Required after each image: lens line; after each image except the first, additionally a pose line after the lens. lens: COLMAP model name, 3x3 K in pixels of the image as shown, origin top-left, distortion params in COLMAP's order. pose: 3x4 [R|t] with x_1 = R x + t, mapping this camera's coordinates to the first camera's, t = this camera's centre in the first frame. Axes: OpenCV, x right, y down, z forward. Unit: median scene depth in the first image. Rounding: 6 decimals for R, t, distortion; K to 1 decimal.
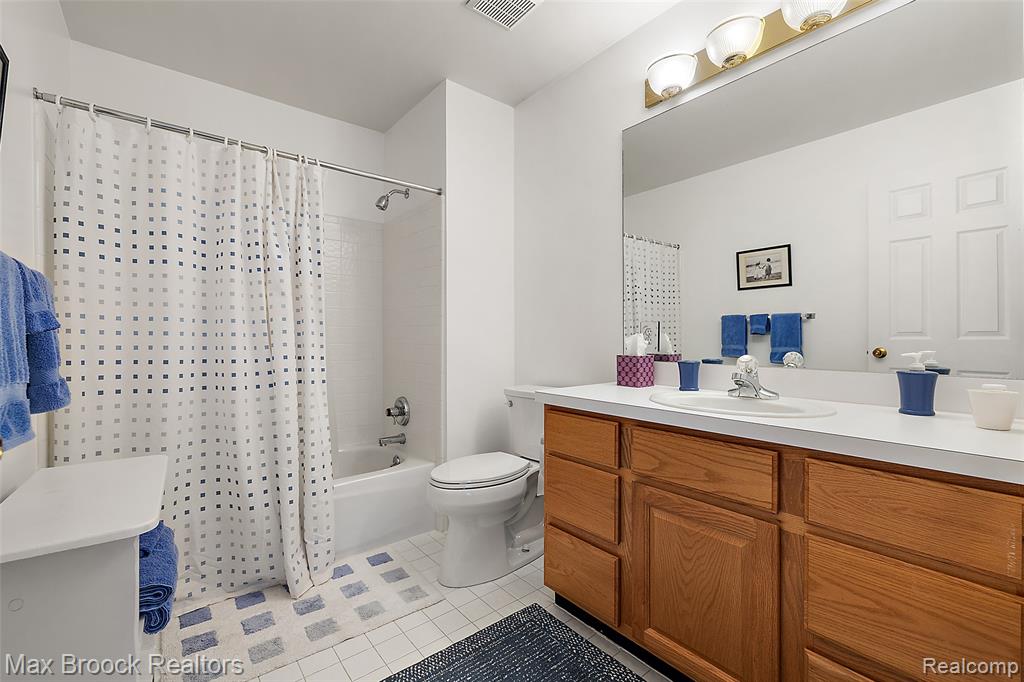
lens RADIAL K [[444.3, 0, 514.6], [0, 444.3, 337.6], [0, 0, 1]] dist [-0.002722, -0.000540]
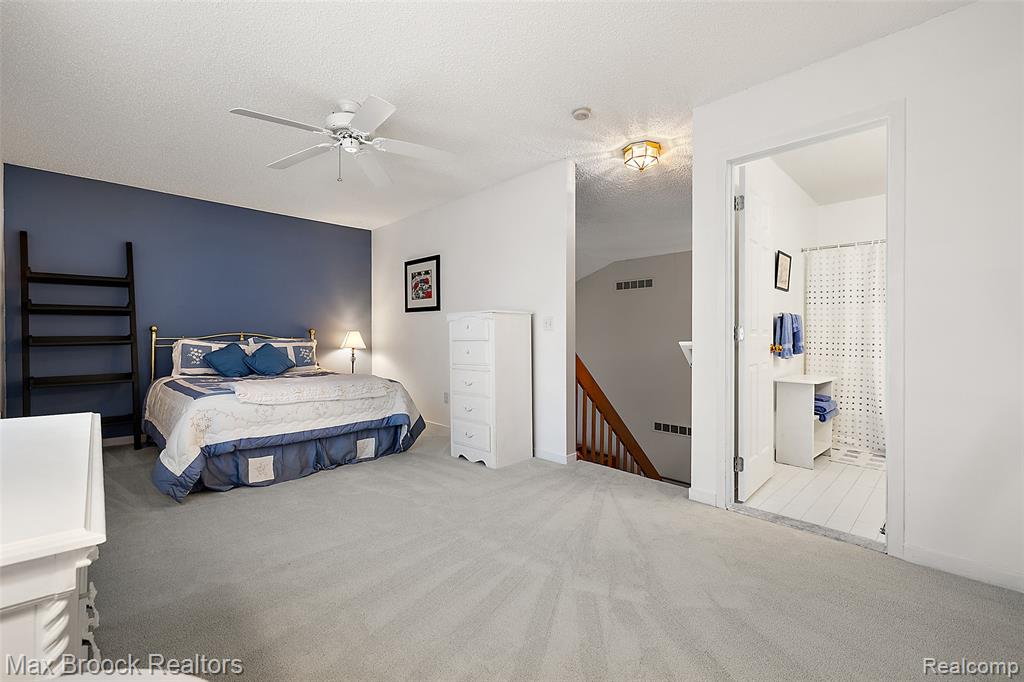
lens RADIAL K [[444.3, 0, 514.1], [0, 444.3, 339.0], [0, 0, 1]] dist [-0.002722, -0.000540]
pose [[0.114737, 0.010683, -0.993338, 1.426727], [-0.001718, 0.999943, 0.010555, 0.006717], [0.993394, 0.000496, 0.114749, -1.080188]]
